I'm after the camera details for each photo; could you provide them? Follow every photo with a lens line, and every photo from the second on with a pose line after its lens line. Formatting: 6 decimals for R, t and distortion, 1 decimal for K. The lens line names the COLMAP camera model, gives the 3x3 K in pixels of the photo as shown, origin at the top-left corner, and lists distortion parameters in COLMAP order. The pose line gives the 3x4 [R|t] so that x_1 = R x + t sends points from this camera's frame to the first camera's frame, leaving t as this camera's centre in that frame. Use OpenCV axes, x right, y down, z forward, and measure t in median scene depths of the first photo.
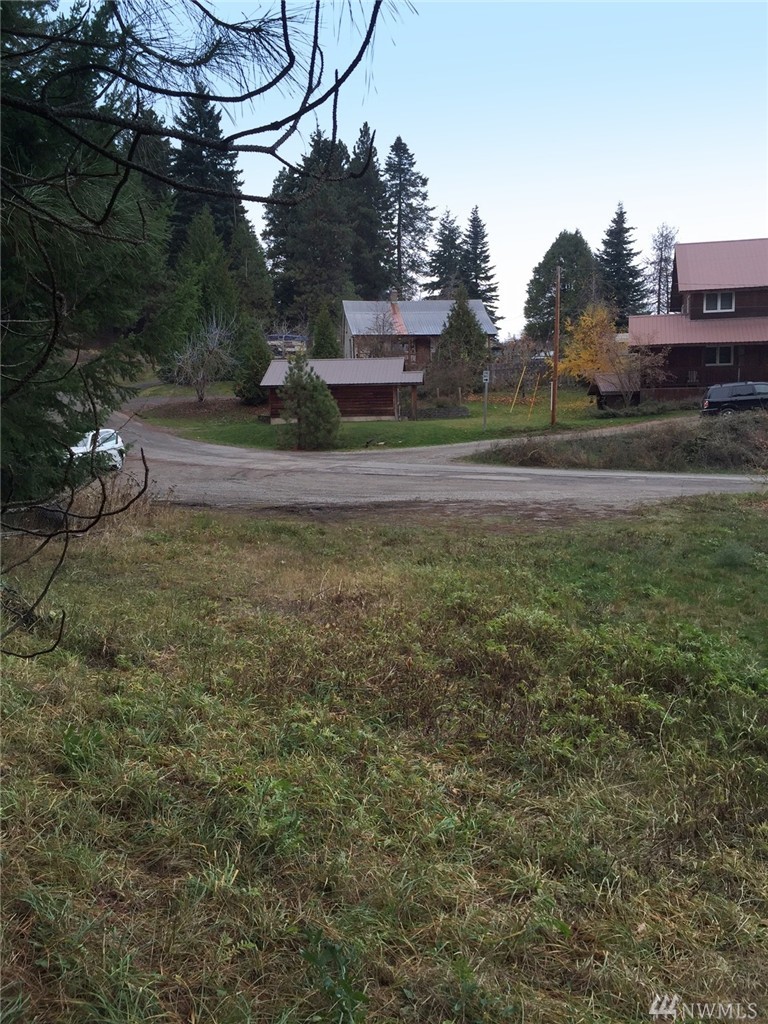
lens RADIAL K [[868.0, 0, 385.9], [0, 868.0, 511.5], [0, 0, 1]] dist [0.007824, 0.002862]
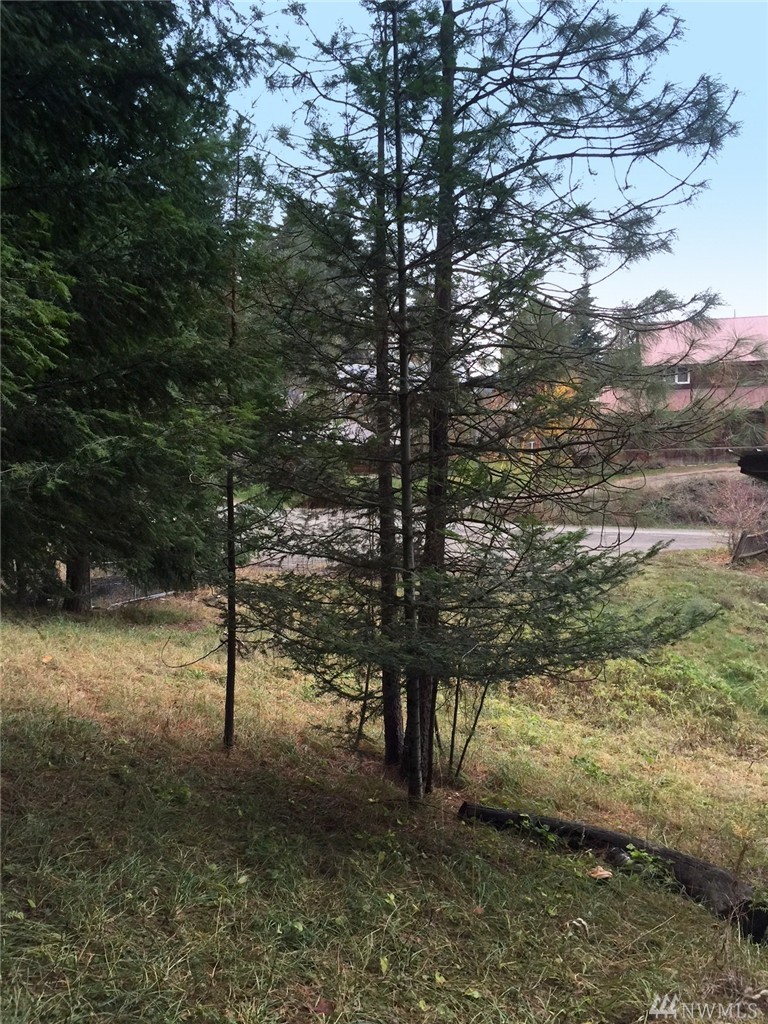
lens RADIAL K [[868.0, 0, 382.2], [0, 868.0, 512.2], [0, 0, 1]] dist [0.007824, 0.002862]
pose [[0.999163, -0.008217, 0.040077, -0.280301], [0.009805, 0.999167, -0.039601, -0.083456], [-0.039718, 0.039961, 0.998412, -0.662011]]
